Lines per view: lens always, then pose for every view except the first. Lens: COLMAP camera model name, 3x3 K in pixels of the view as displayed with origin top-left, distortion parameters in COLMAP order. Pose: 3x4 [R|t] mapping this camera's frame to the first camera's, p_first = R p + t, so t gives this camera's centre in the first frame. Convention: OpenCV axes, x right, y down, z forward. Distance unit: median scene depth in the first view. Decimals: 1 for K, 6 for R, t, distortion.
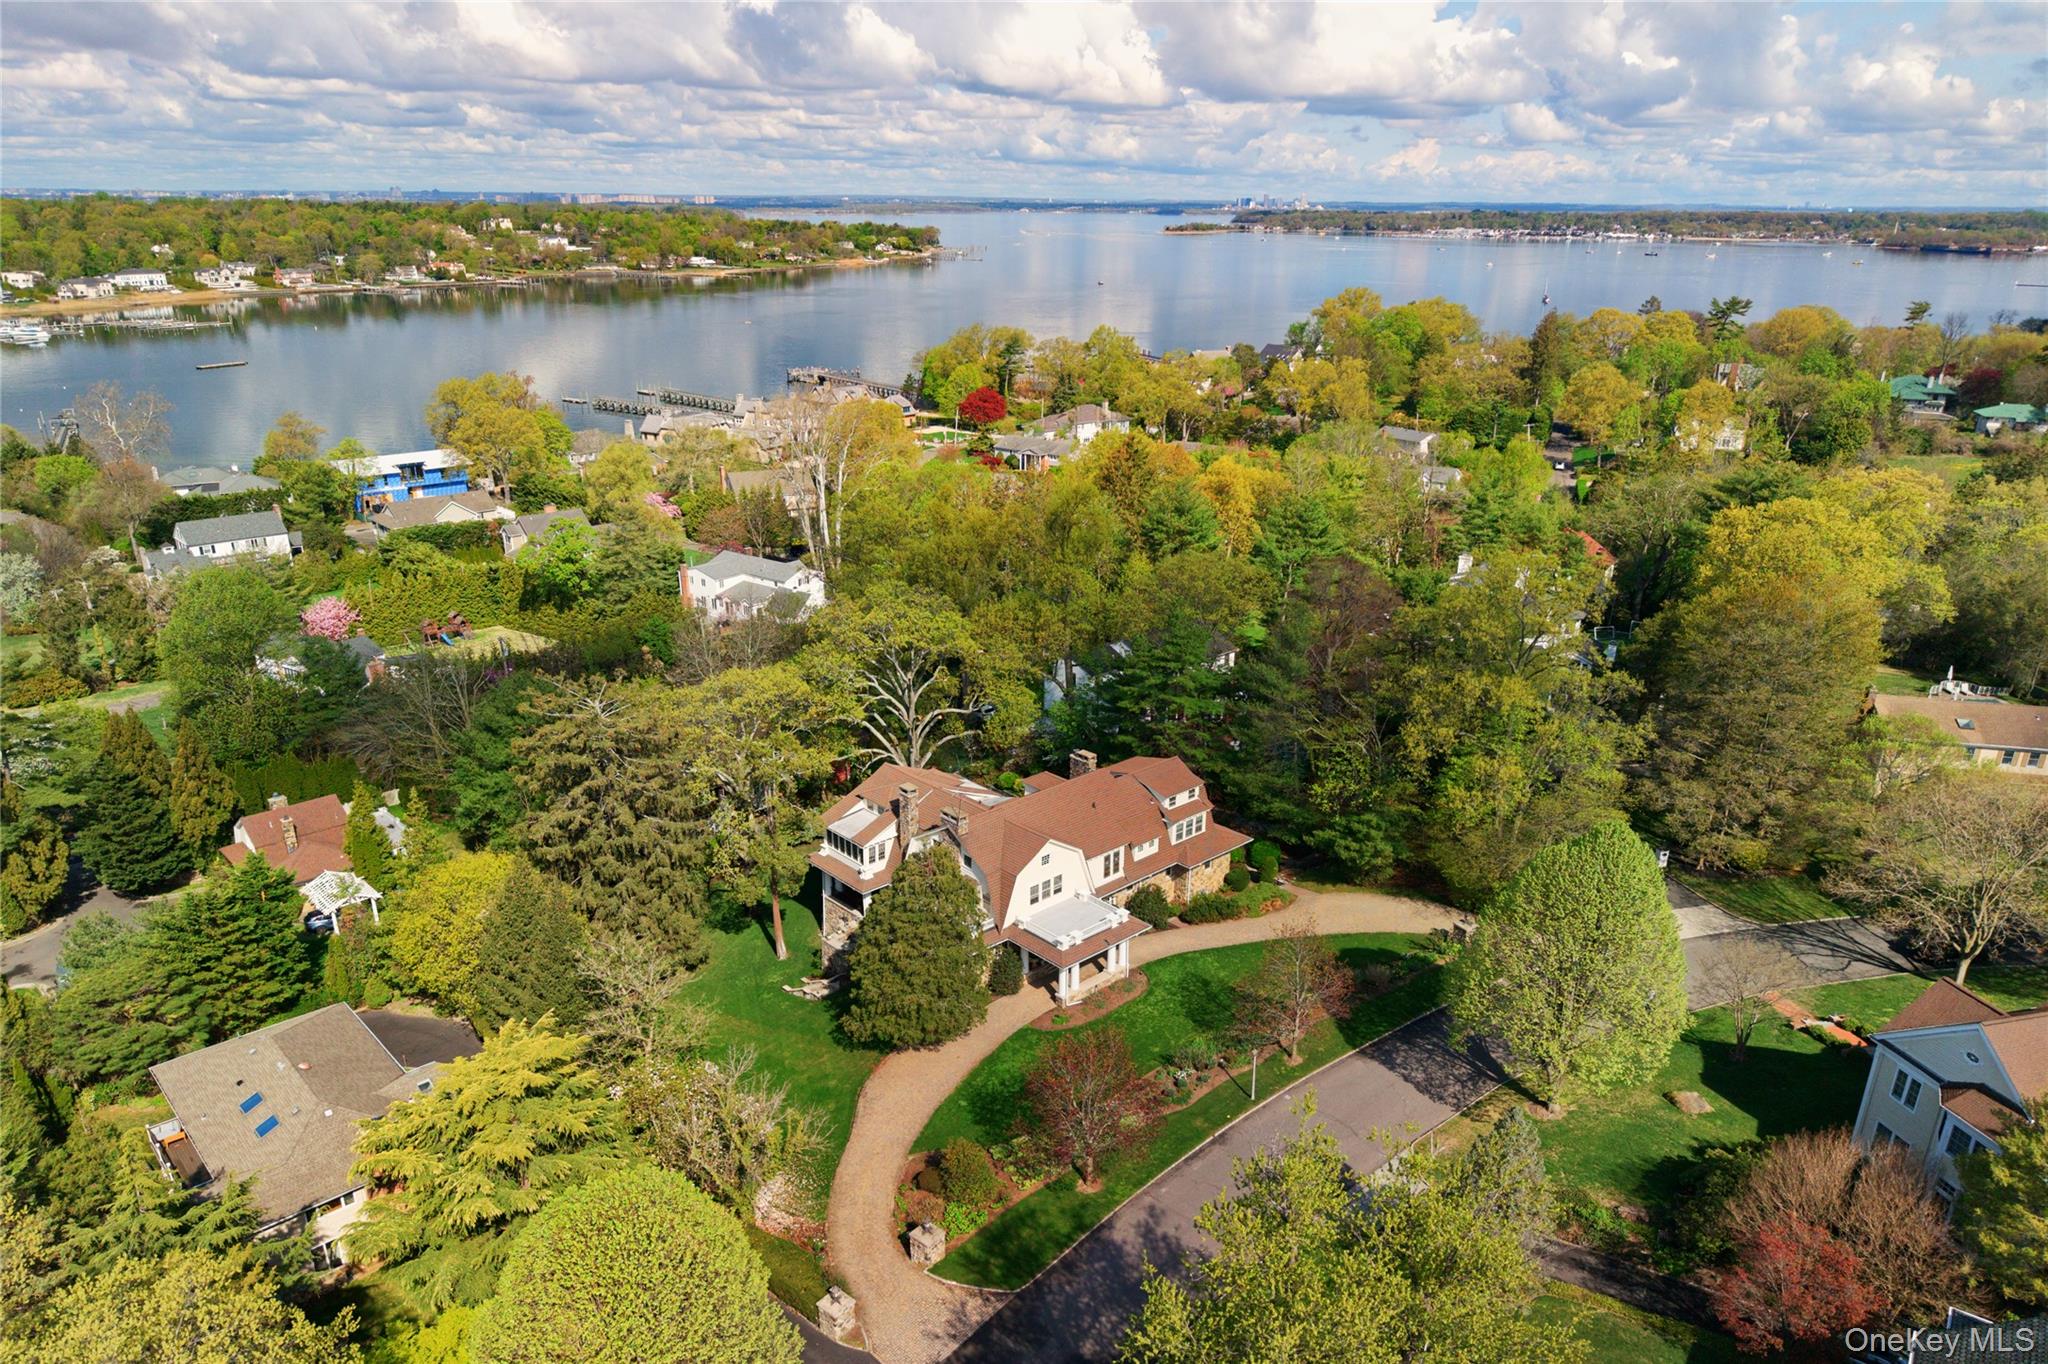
lens RADIAL K [[1482.6, 0, 1040.3], [0, 1482.6, 728.8], [0, 0, 1]] dist [0.077678, -0.041159]
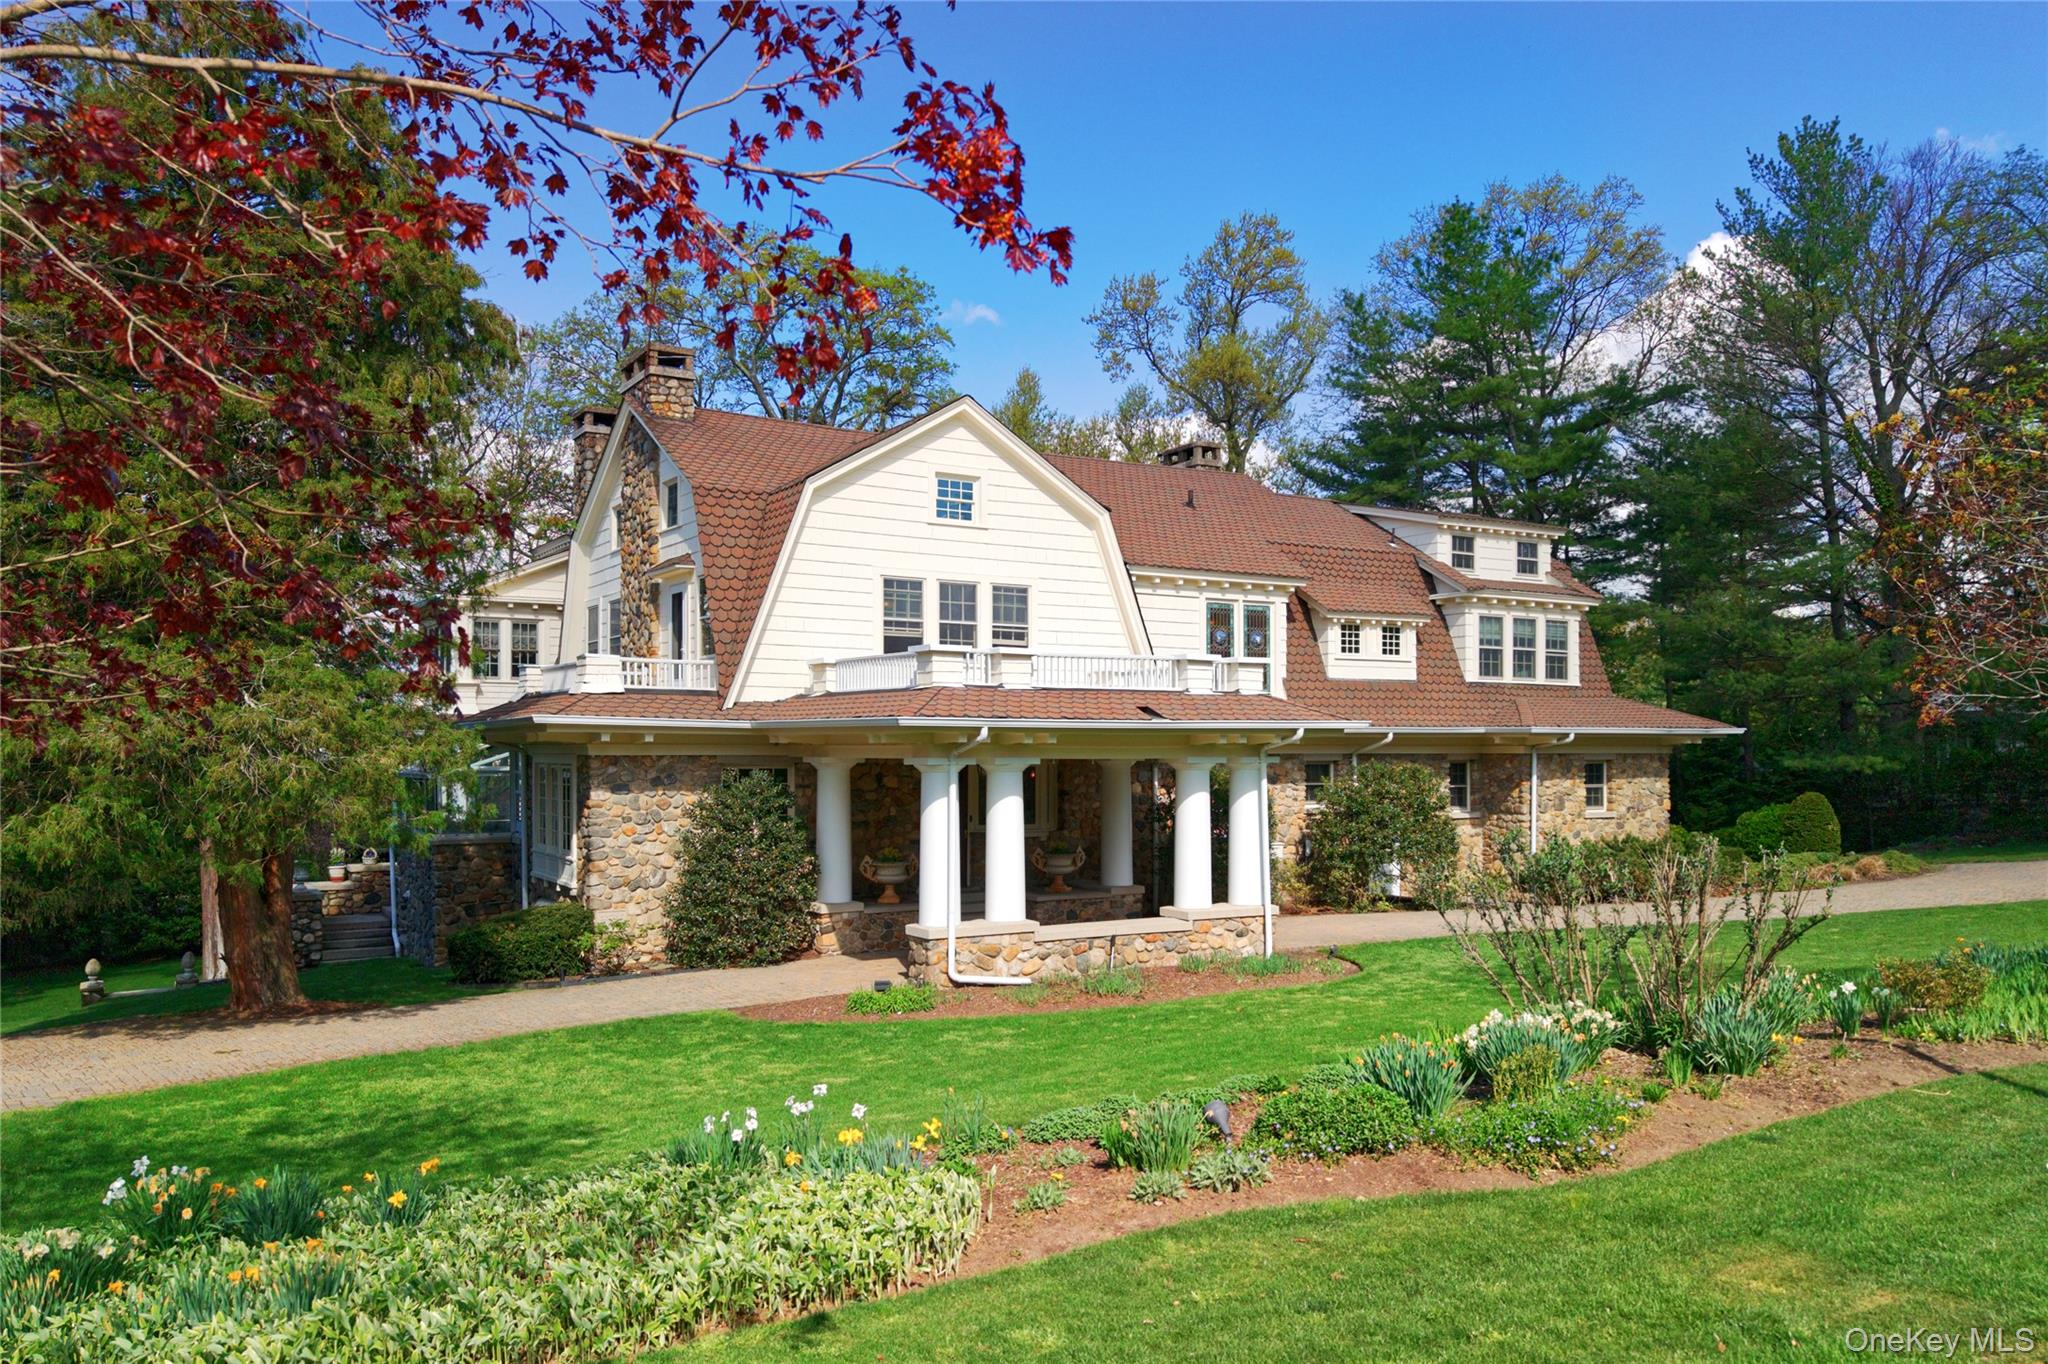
lens RADIAL K [[1482.6, 0, 1040.3], [0, 1482.6, 728.8], [0, 0, 1]] dist [0.077678, -0.041159]
pose [[0.979486, -0.007061, -0.201391, 0.063216], [-0.067792, 0.929590, -0.362308, 0.196275], [0.189769, 0.368528, 0.910041, 0.690221]]
